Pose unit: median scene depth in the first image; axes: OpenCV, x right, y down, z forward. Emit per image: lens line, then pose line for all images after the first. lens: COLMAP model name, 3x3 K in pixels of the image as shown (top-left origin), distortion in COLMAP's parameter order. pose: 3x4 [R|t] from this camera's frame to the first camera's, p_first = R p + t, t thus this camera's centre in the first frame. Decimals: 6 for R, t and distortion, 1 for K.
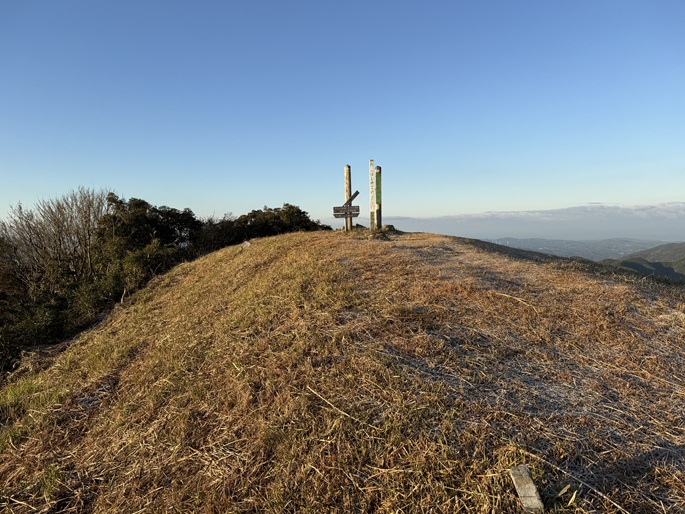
lens RADIAL K [[440.6, 0, 342.5], [0, 440.6, 257.0], [0, 0, 1]] dist [0.026769, 0.000311]
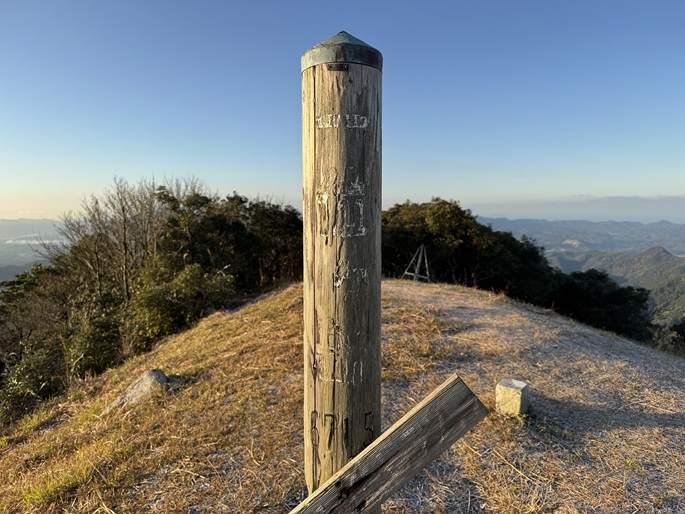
lens RADIAL K [[440.6, 0, 342.5], [0, 440.6, 257.0], [0, 0, 1]] dist [0.026769, 0.000311]
pose [[0.909762, 0.067316, -0.409636, 0.017834], [-0.045940, 0.997030, 0.061815, -0.076978], [0.412581, -0.037418, 0.910152, 0.405021]]
